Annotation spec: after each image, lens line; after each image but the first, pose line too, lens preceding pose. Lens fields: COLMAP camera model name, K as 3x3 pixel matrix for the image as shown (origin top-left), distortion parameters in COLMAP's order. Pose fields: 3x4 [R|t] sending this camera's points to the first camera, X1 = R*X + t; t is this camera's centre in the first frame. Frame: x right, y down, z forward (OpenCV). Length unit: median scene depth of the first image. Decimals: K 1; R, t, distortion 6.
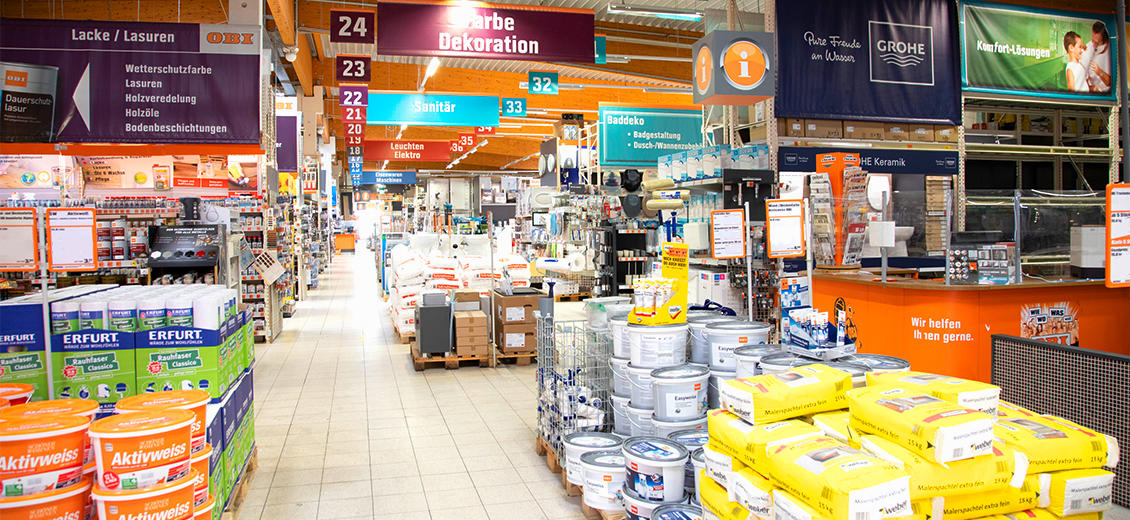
lens RADIAL K [[764.9, 0, 569.6], [0, 764.9, 259.1], [0, 0, 1]] dist [-0.061211, 0.020021]
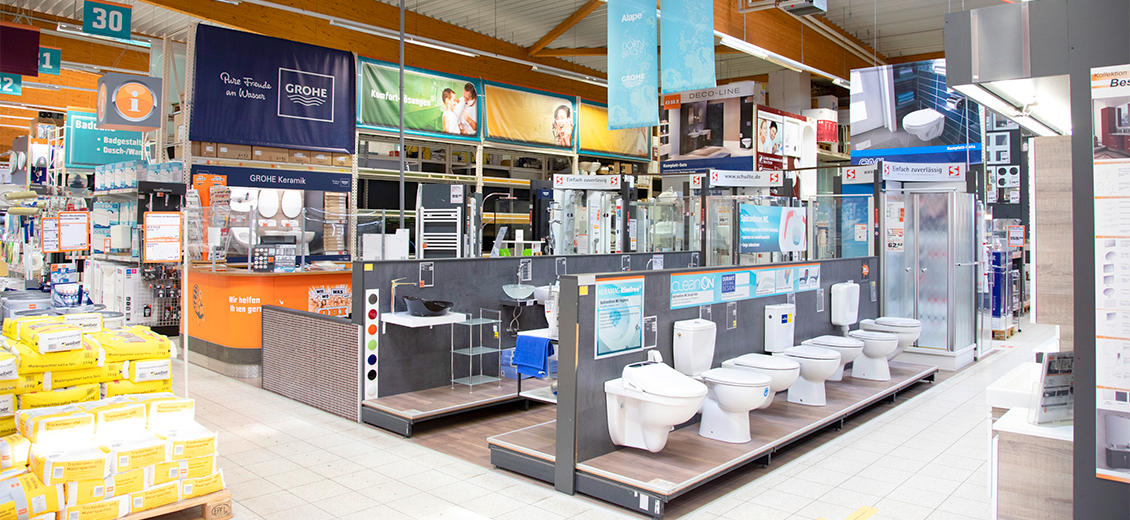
lens RADIAL K [[764.9, 0, 511.2], [0, 764.9, 214.4], [0, 0, 1]] dist [-0.061211, 0.020021]
pose [[0.875854, 0.027925, 0.481767, 0.128027], [0.002083, 0.998096, -0.061641, 0.007333], [-0.482571, 0.054992, 0.874129, -0.274606]]
